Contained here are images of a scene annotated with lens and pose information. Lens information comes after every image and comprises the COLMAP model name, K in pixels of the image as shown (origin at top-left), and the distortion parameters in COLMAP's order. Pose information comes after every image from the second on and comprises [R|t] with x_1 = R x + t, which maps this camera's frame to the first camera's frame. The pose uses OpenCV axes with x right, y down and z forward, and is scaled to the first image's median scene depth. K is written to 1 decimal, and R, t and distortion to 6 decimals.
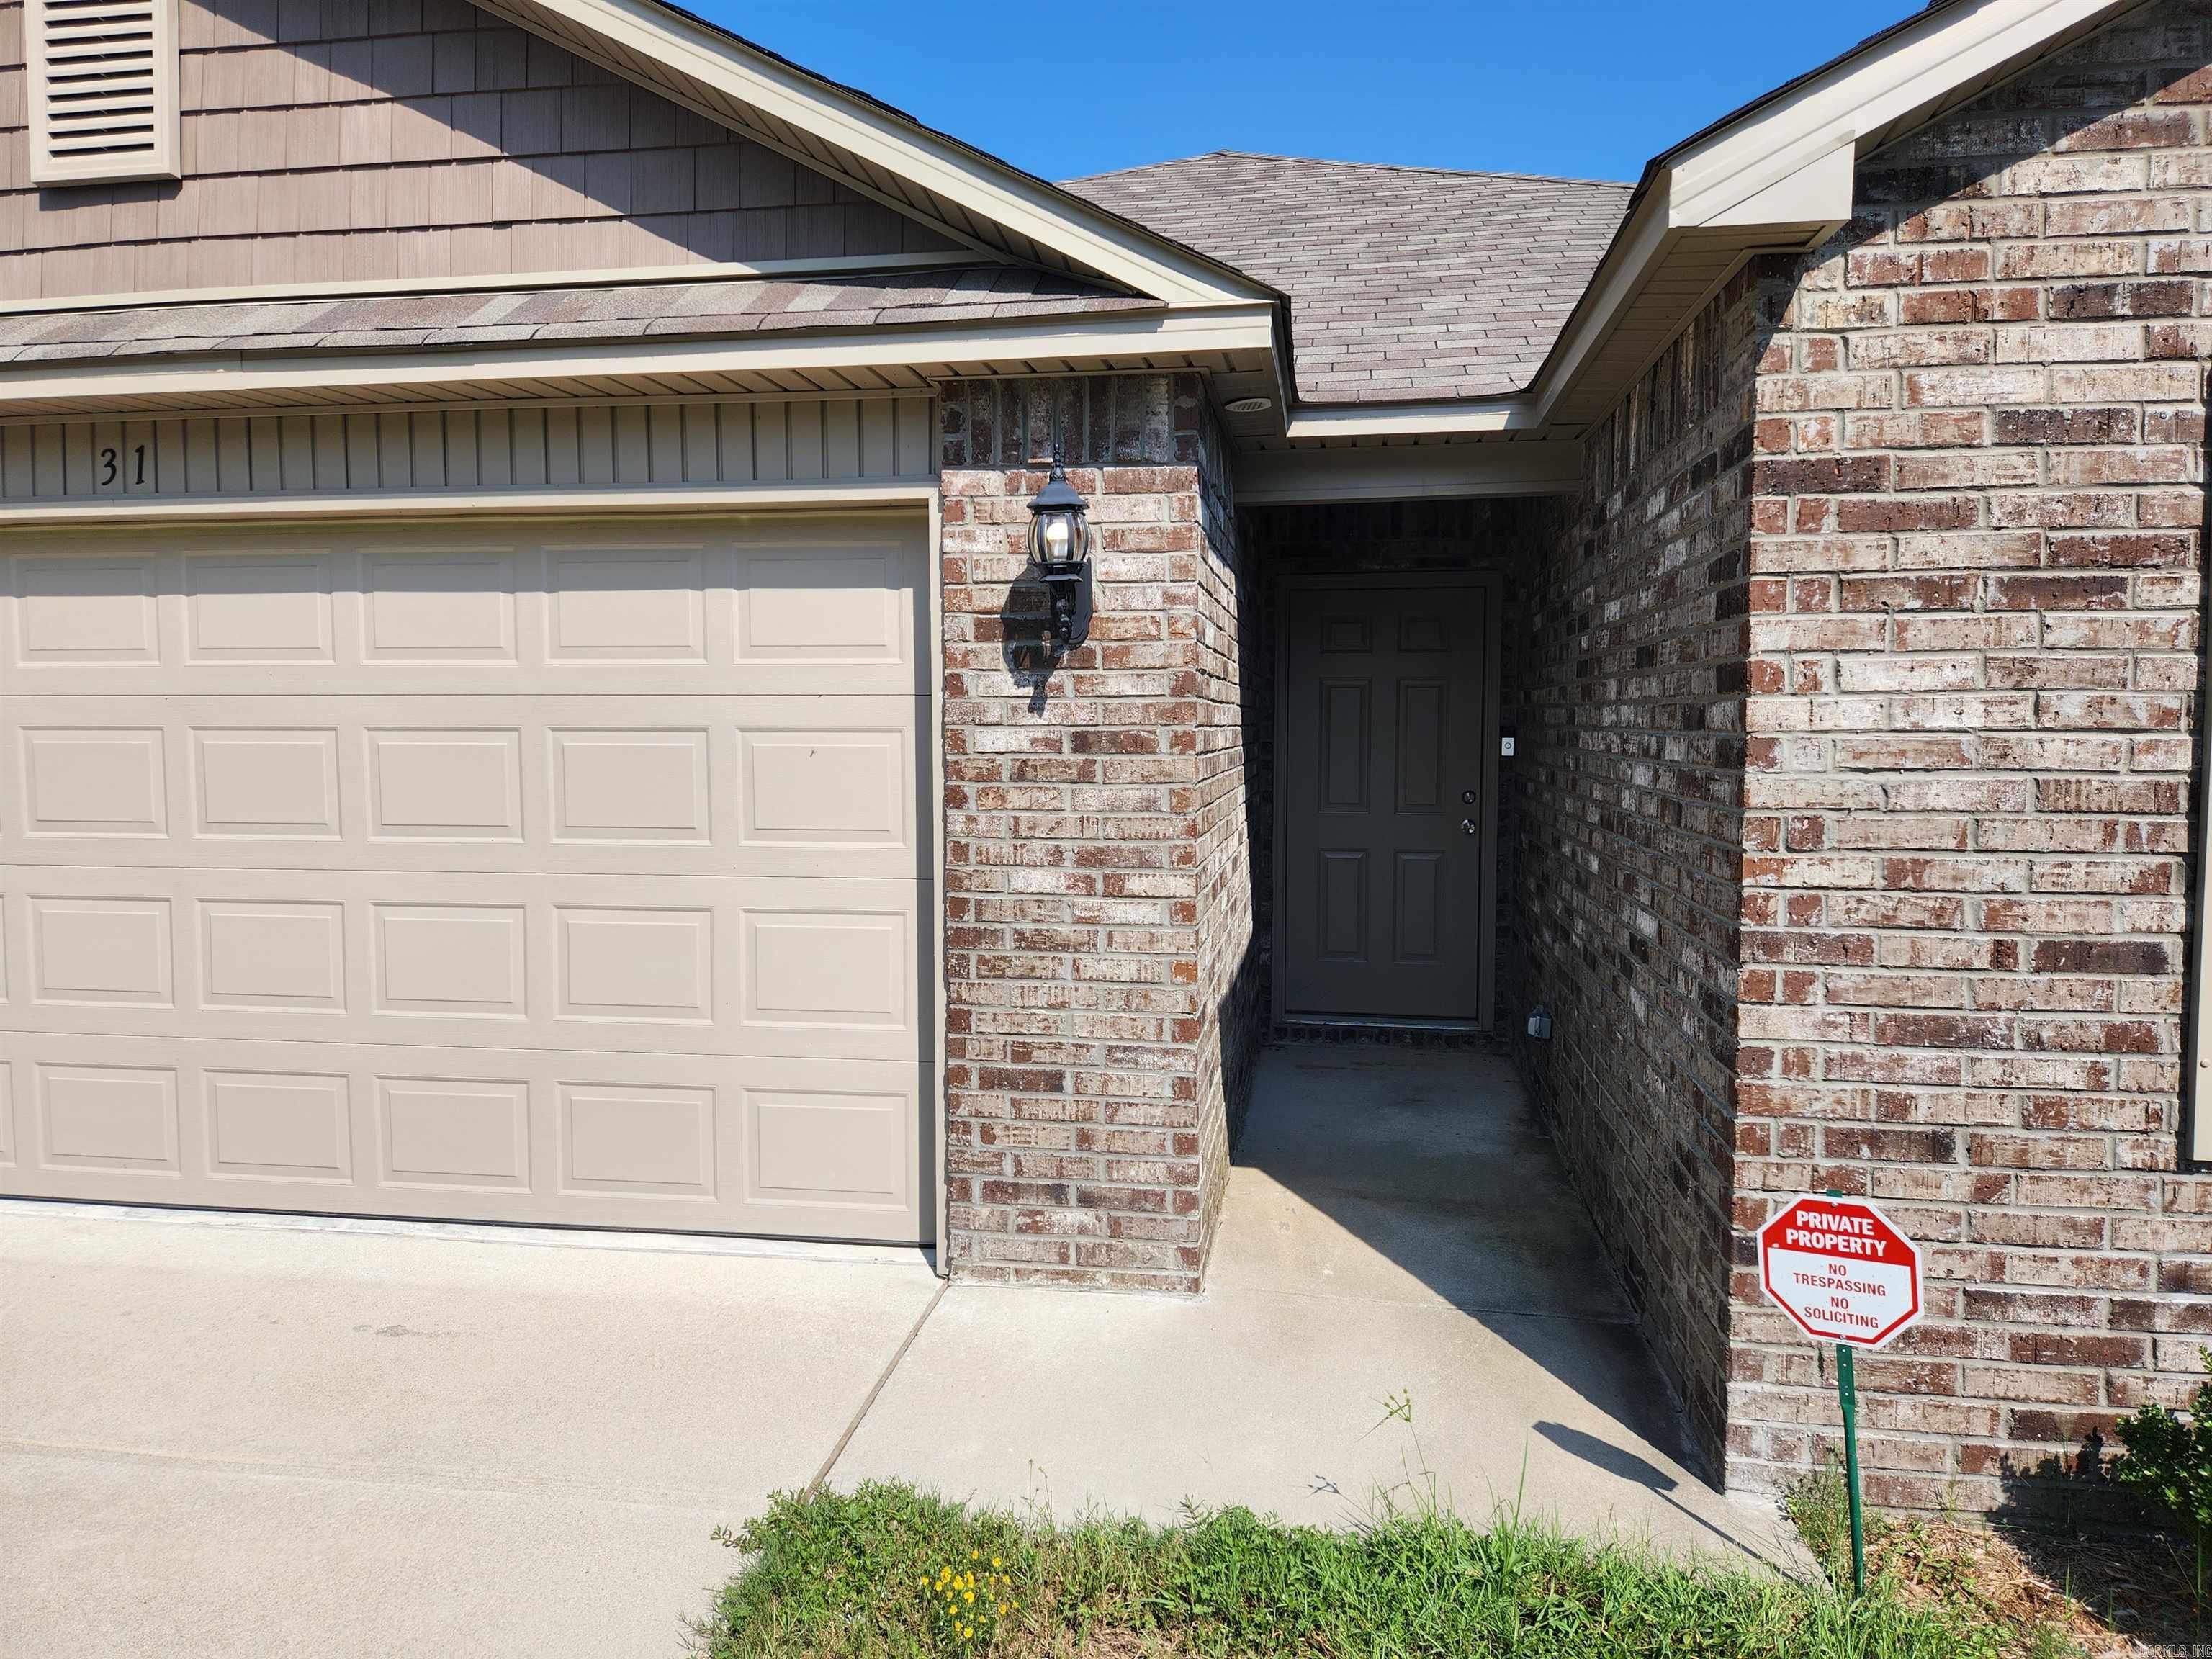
lens RADIAL K [[1472.8, 0, 1100.7], [0, 1472.8, 812.3], [0, 0, 1]] dist [0.067996, -0.063022]
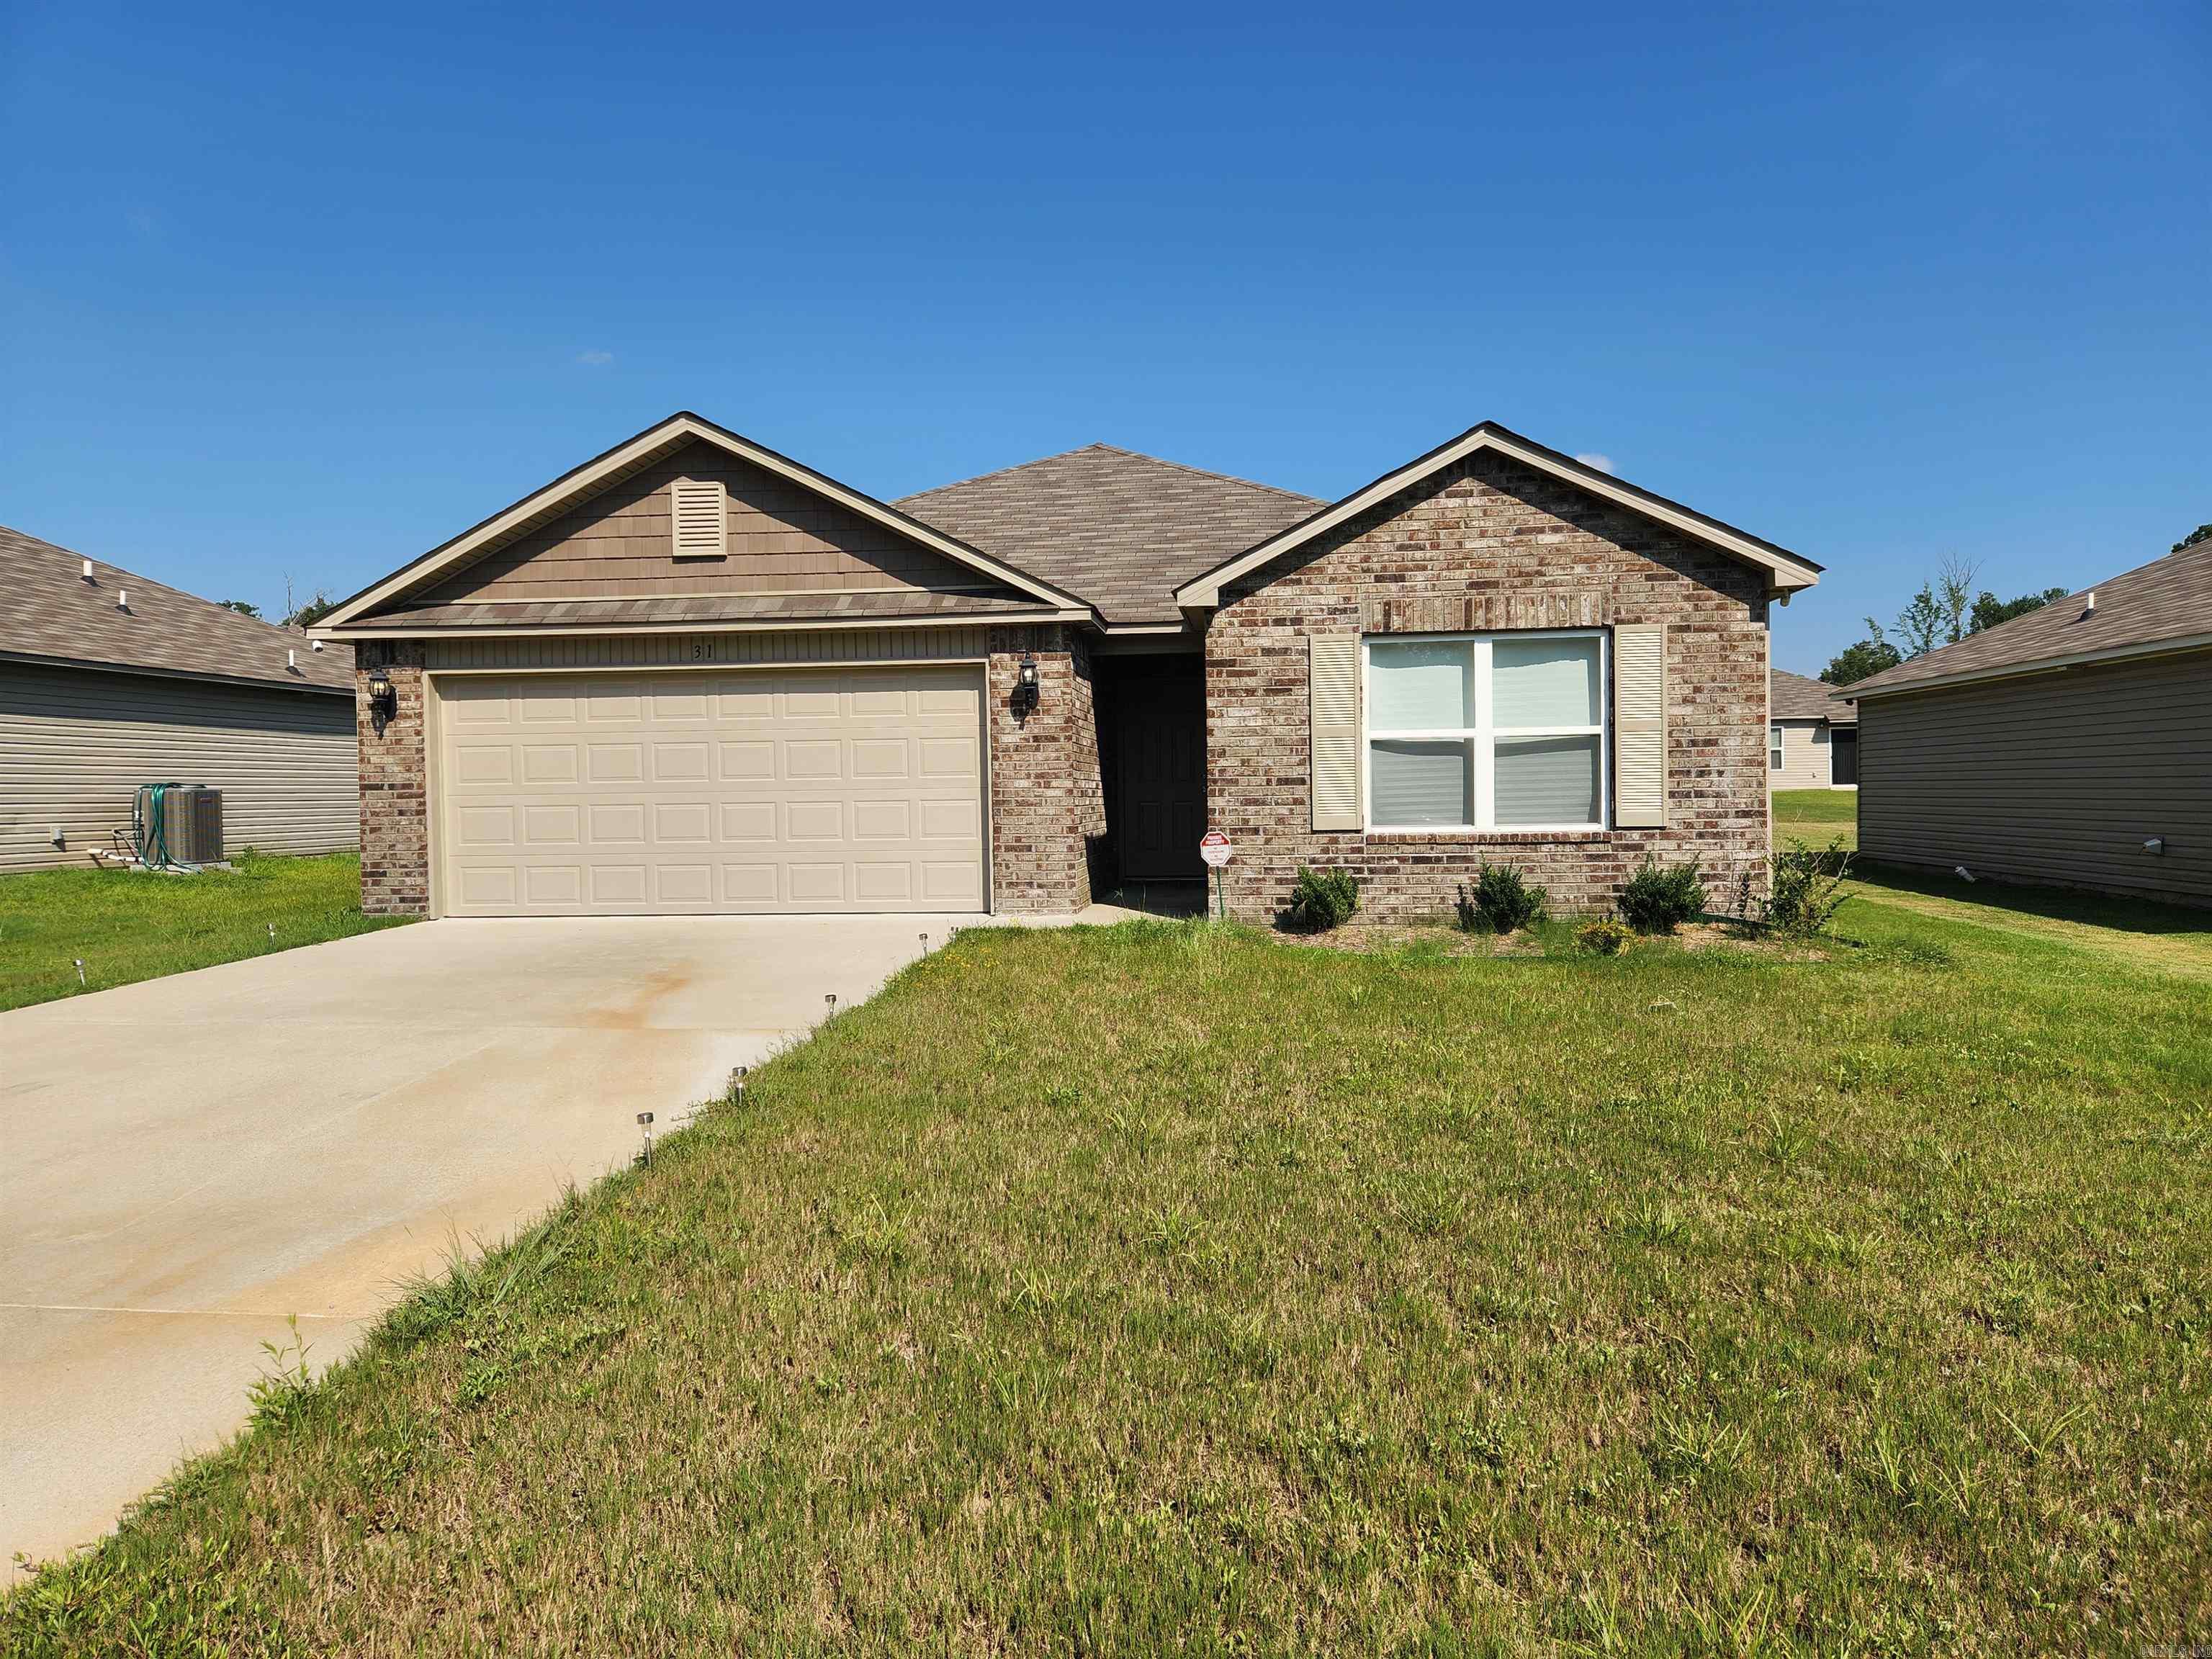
lens RADIAL K [[1472.8, 0, 1100.2], [0, 1472.8, 835.8], [0, 0, 1]] dist [0.067996, -0.063022]
pose [[0.998704, -0.016633, 0.048099, -0.031574], [0.018201, 0.999311, -0.032345, 0.269722], [-0.047528, 0.033179, 0.998319, -2.190485]]
